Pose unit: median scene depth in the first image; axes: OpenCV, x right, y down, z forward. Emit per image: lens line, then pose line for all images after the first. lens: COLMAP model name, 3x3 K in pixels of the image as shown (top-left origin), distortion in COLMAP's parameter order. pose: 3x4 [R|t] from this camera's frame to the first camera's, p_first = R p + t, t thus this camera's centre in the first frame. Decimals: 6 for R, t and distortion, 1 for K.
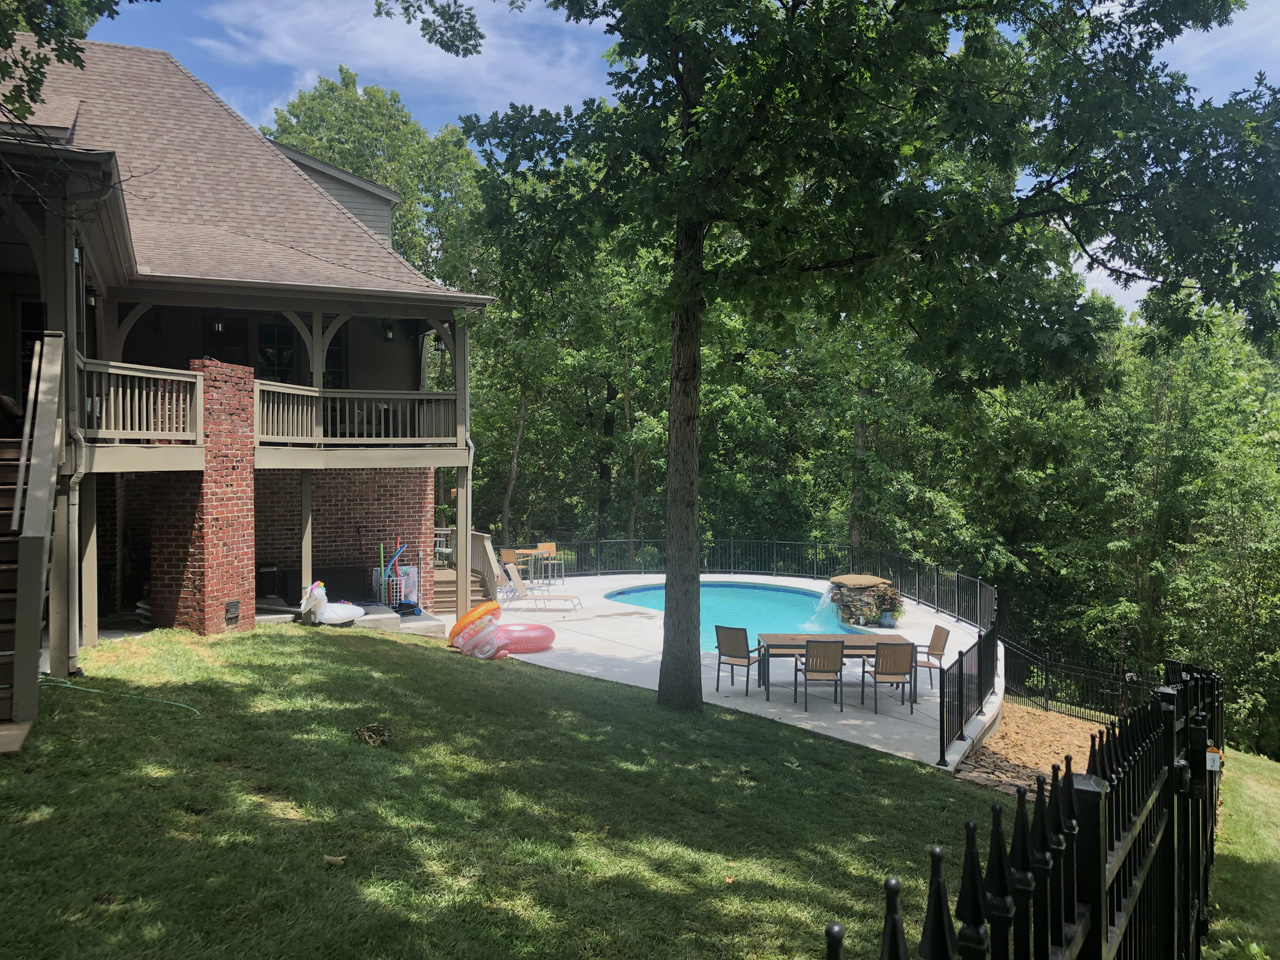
lens RADIAL K [[1060.8, 0, 644.7], [0, 1060.8, 439.3], [0, 0, 1]] dist [0.011950, -0.005195]
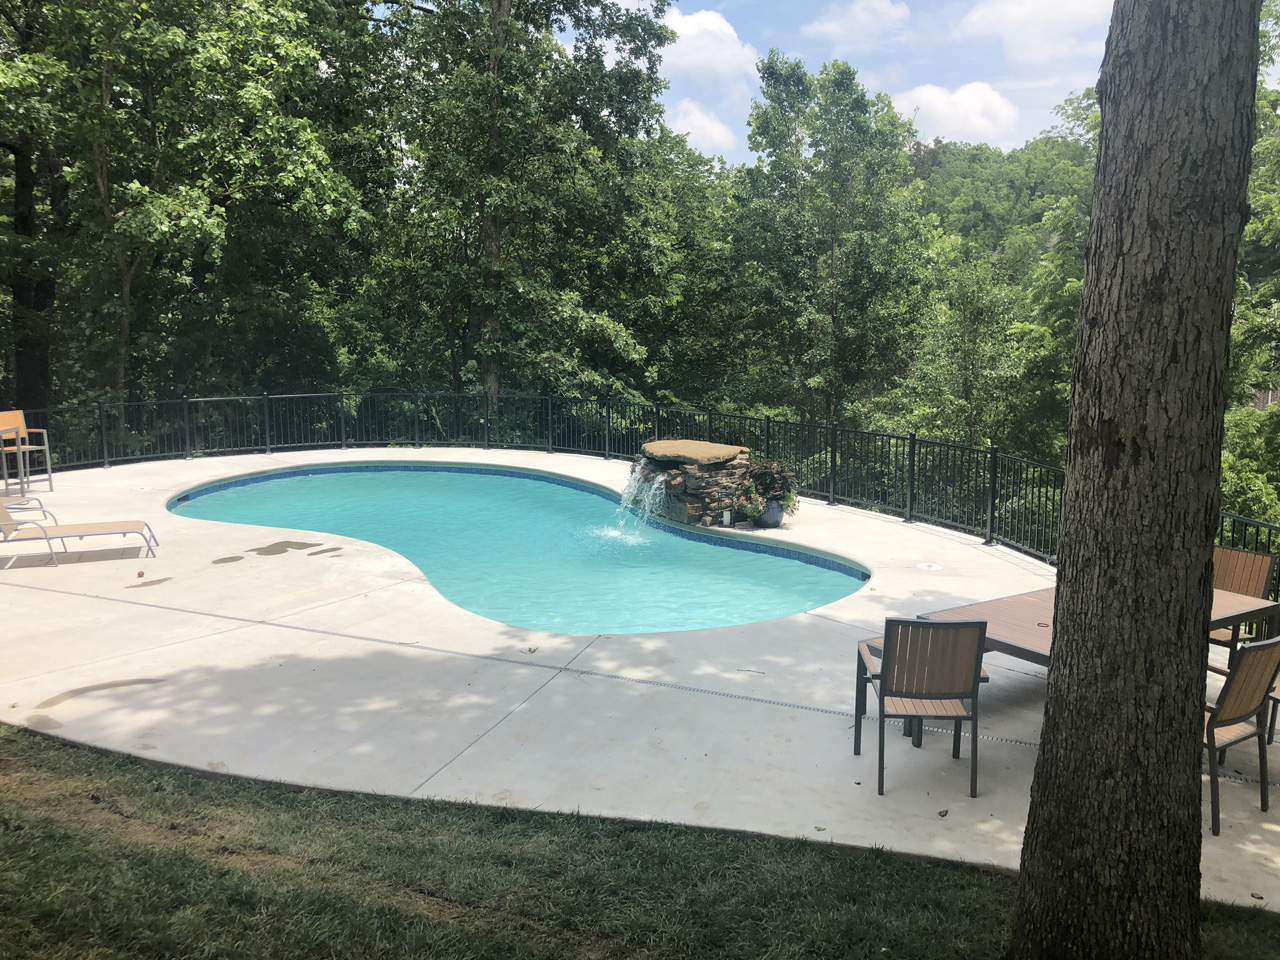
lens RADIAL K [[1060.8, 0, 644.7], [0, 1060.8, 439.3], [0, 0, 1]] dist [0.011950, -0.005195]
pose [[0.861759, -0.059076, 0.503866, -0.101969], [-0.010775, 0.990841, 0.134601, 0.041805], [-0.507203, -0.121423, 0.853230, 0.441724]]
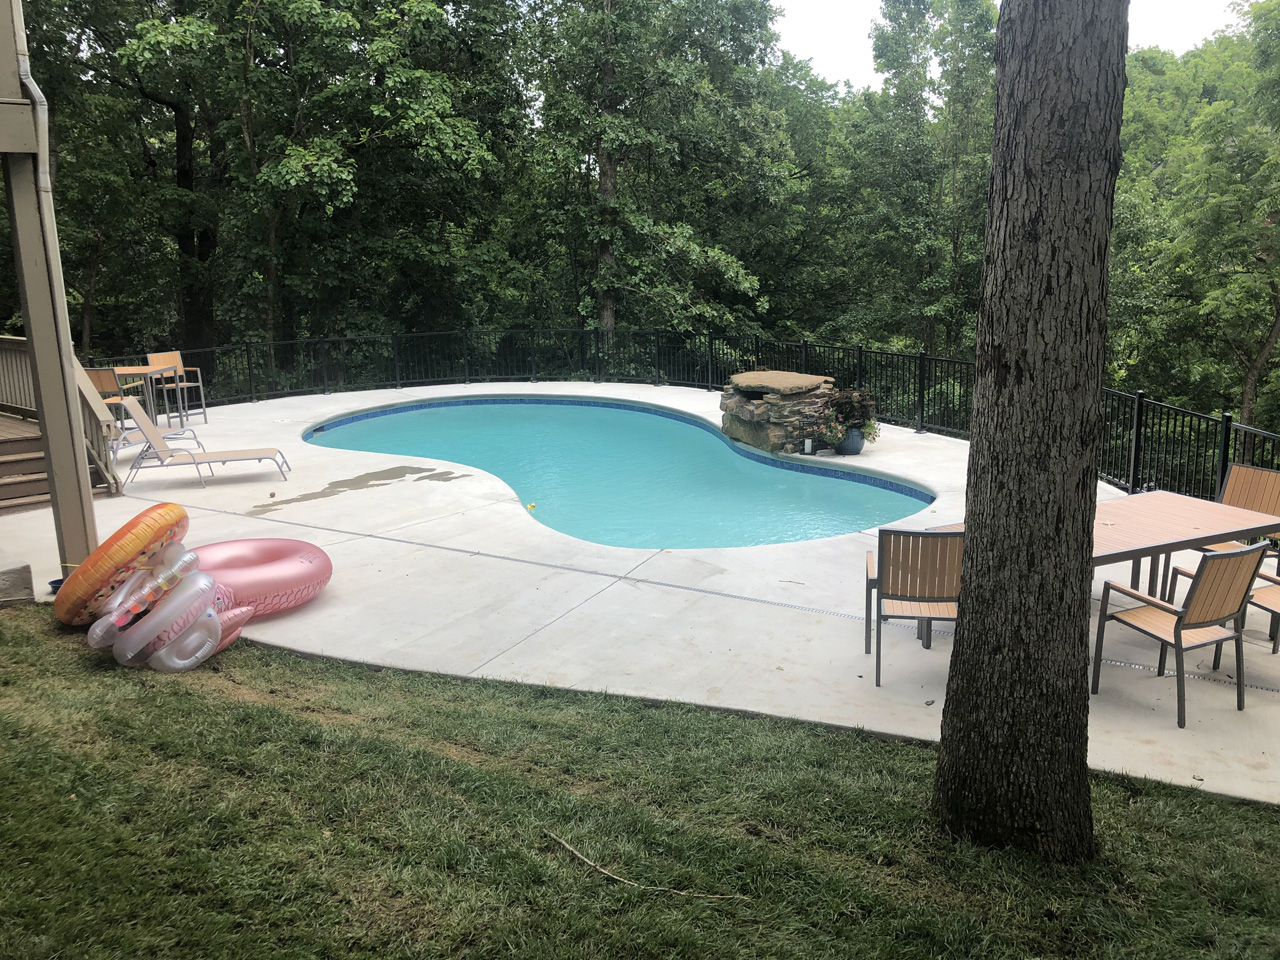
lens RADIAL K [[1060.8, 0, 644.7], [0, 1060.8, 439.3], [0, 0, 1]] dist [0.011950, -0.005195]
pose [[0.920047, -0.094612, 0.380213, -0.091155], [0.019574, 0.980294, 0.196571, 0.038989], [-0.391319, -0.173413, 0.903769, 0.406930]]
